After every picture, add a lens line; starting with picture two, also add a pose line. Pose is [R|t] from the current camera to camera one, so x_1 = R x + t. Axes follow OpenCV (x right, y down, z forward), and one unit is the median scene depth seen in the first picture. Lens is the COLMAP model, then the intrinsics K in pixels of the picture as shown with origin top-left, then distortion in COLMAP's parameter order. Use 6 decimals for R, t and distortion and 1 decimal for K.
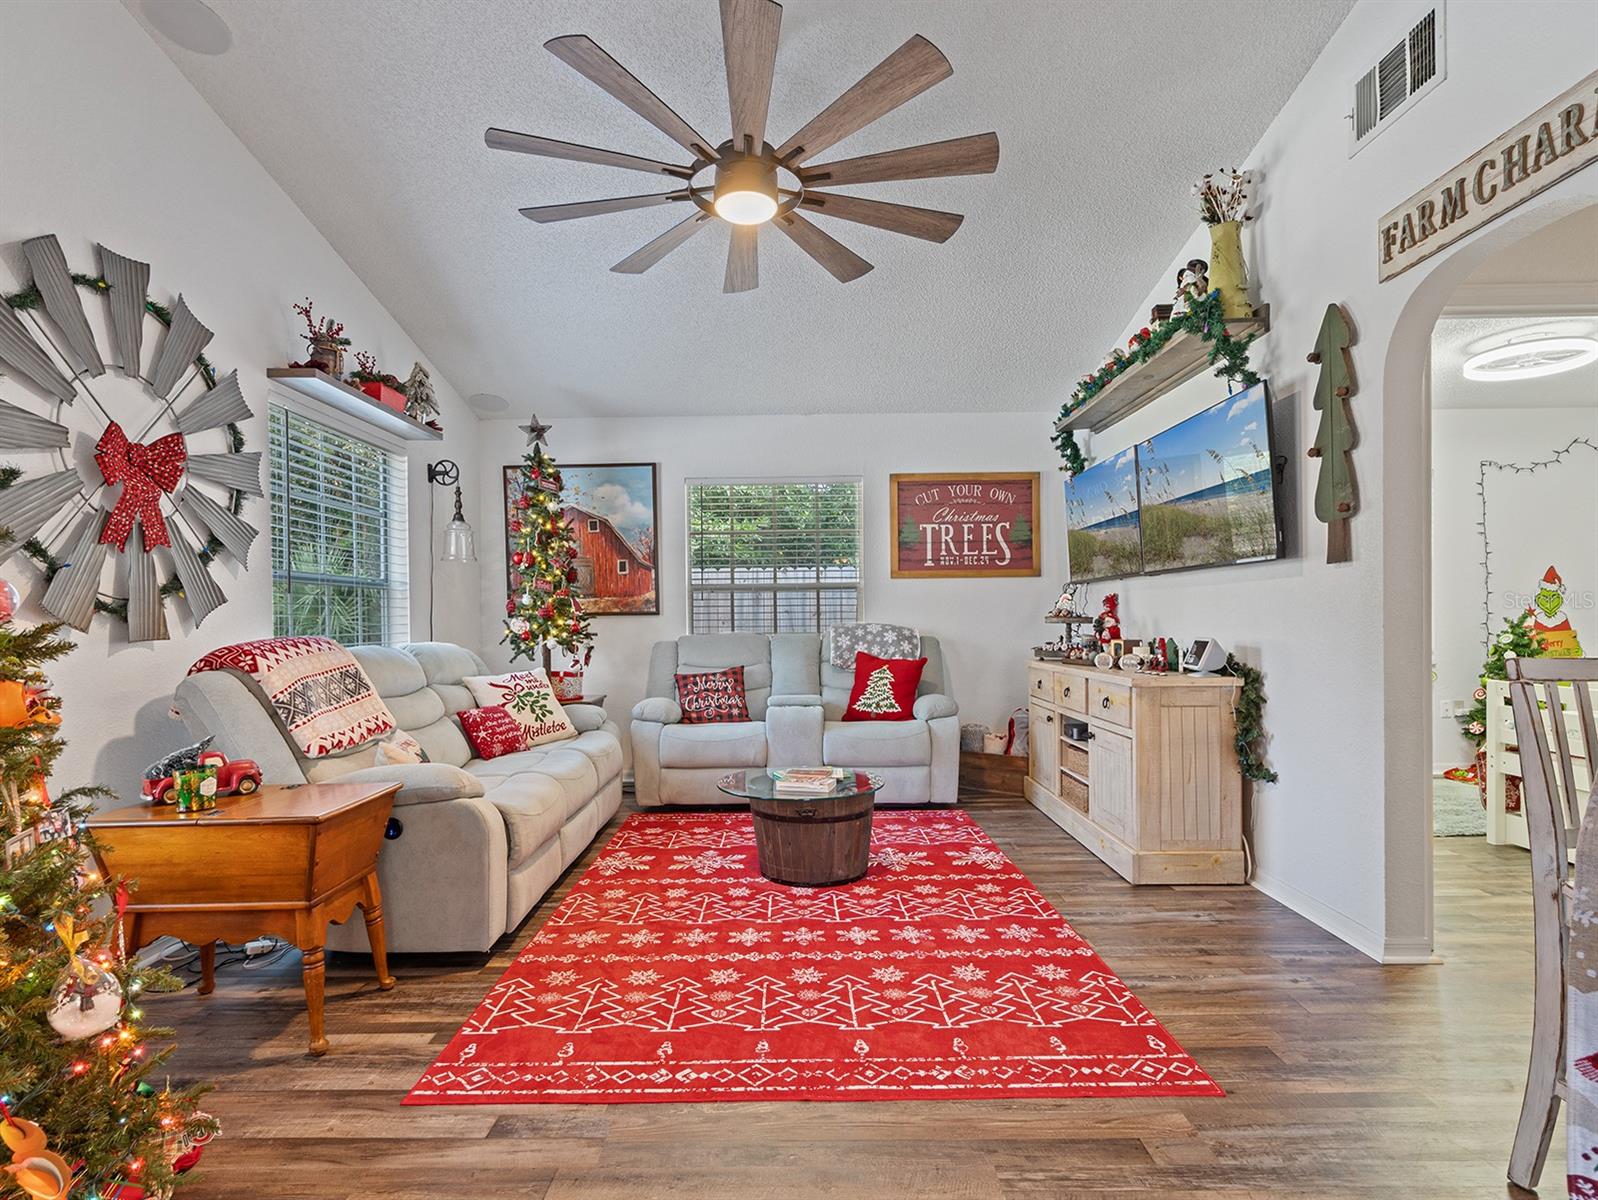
lens RADIAL K [[825.7, 0, 816.1], [0, 825.7, 627.2], [0, 0, 1]] dist [-0.000432, 0.003142]
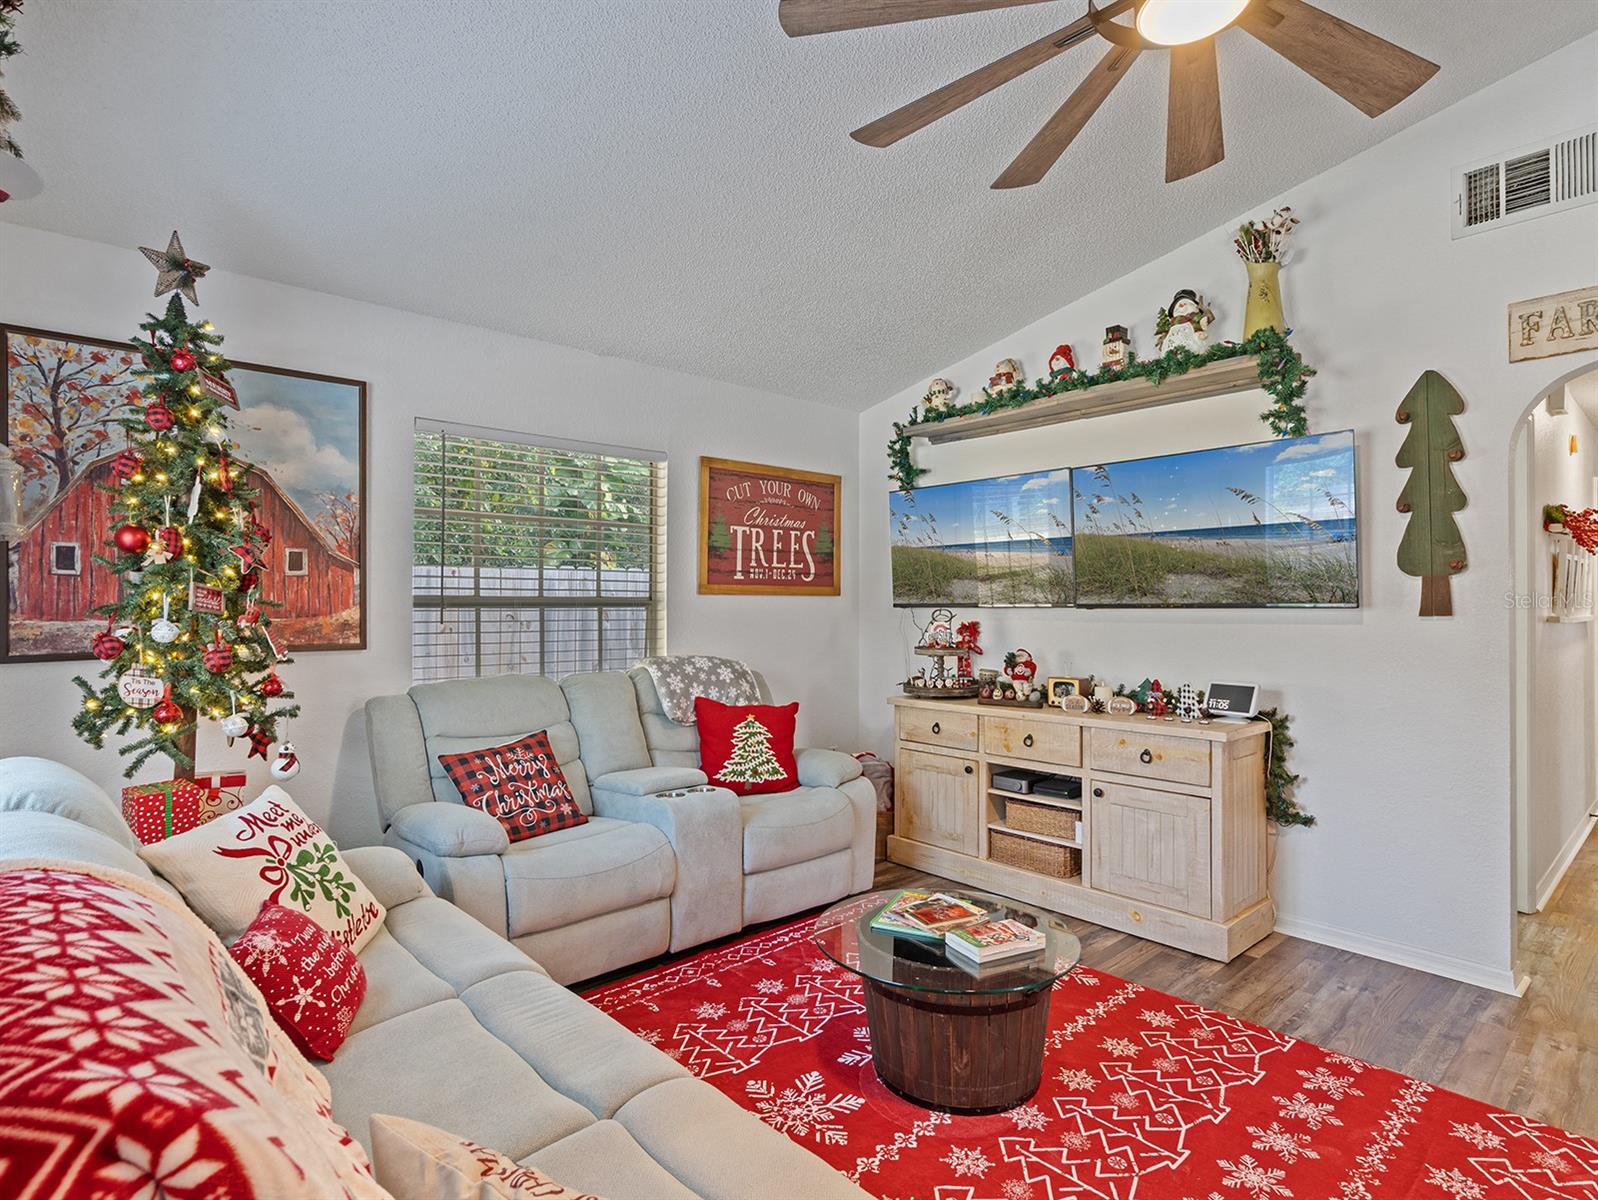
lens RADIAL K [[825.7, 0, 796.1], [0, 825.7, 599.6], [0, 0, 1]] dist [-0.000432, 0.003142]
pose [[0.752162, 0.018580, 0.658717, -0.382027], [-0.002763, 0.999683, -0.025042, -0.039939], [-0.658973, 0.017015, 0.751974, 0.422531]]
